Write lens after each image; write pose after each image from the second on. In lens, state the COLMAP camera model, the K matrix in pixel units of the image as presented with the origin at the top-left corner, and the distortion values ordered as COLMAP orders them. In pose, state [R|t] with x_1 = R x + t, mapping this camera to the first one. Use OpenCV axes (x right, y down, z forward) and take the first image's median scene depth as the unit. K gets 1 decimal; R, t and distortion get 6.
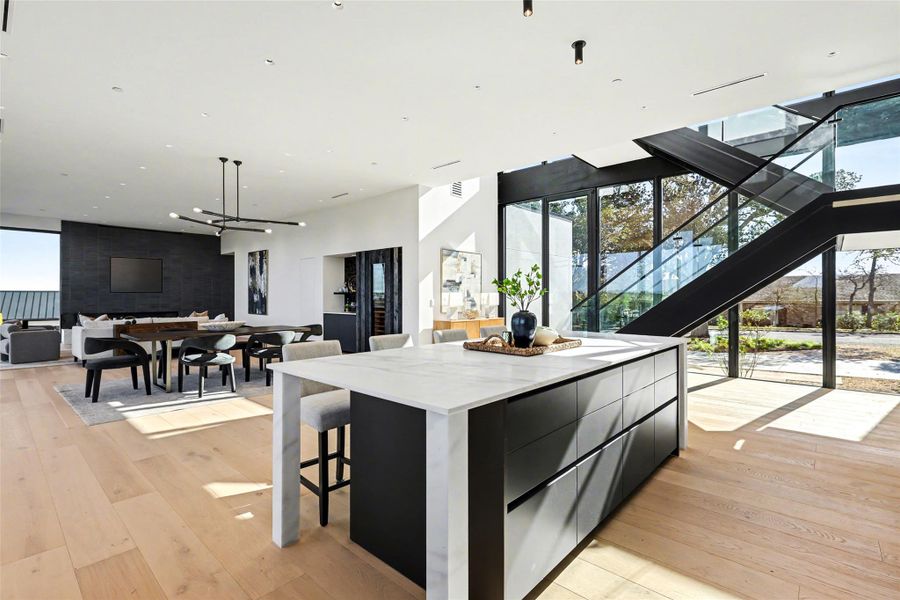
lens RADIAL K [[412.8, 0, 445.1], [0, 412.8, 297.0], [0, 0, 1]] dist [0.011512, 0.000229]
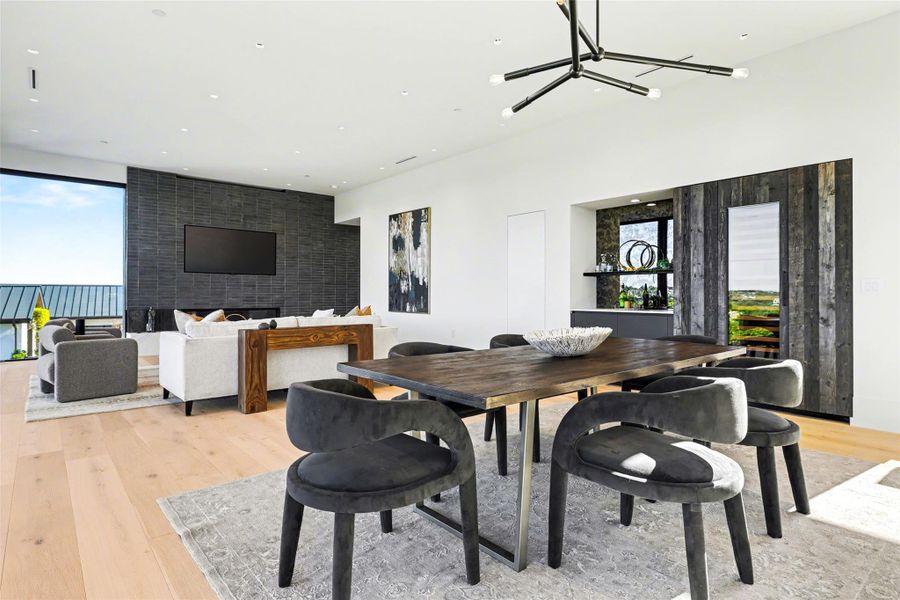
lens RADIAL K [[477.1, 0, 454.7], [0, 477.1, 292.9], [0, 0, 1]] dist [0.008108, 0.000622]
pose [[0.993424, 0.001349, -0.114487, -0.412201], [-0.001595, 0.999997, -0.002062, 0.019514], [0.114483, 0.002231, 0.993423, 0.397853]]
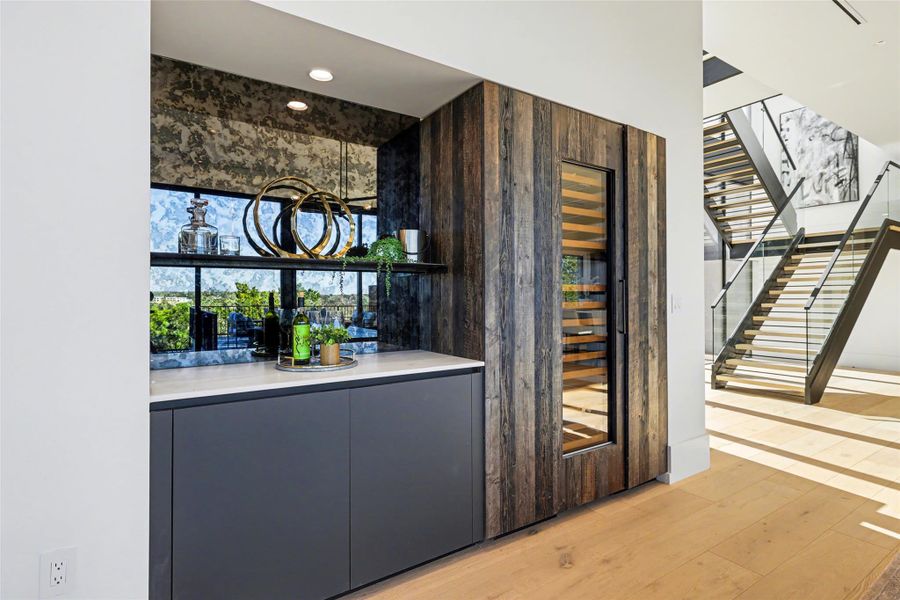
lens RADIAL K [[458.3, 0, 451.9], [0, 458.3, 294.3], [0, 0, 1]] dist [-0.004698, -0.000132]
pose [[0.240474, -0.001318, 0.970655, -0.455424], [0.003394, 0.999994, 0.000517, 0.004976], [-0.970650, 0.003170, 0.240477, 0.960145]]
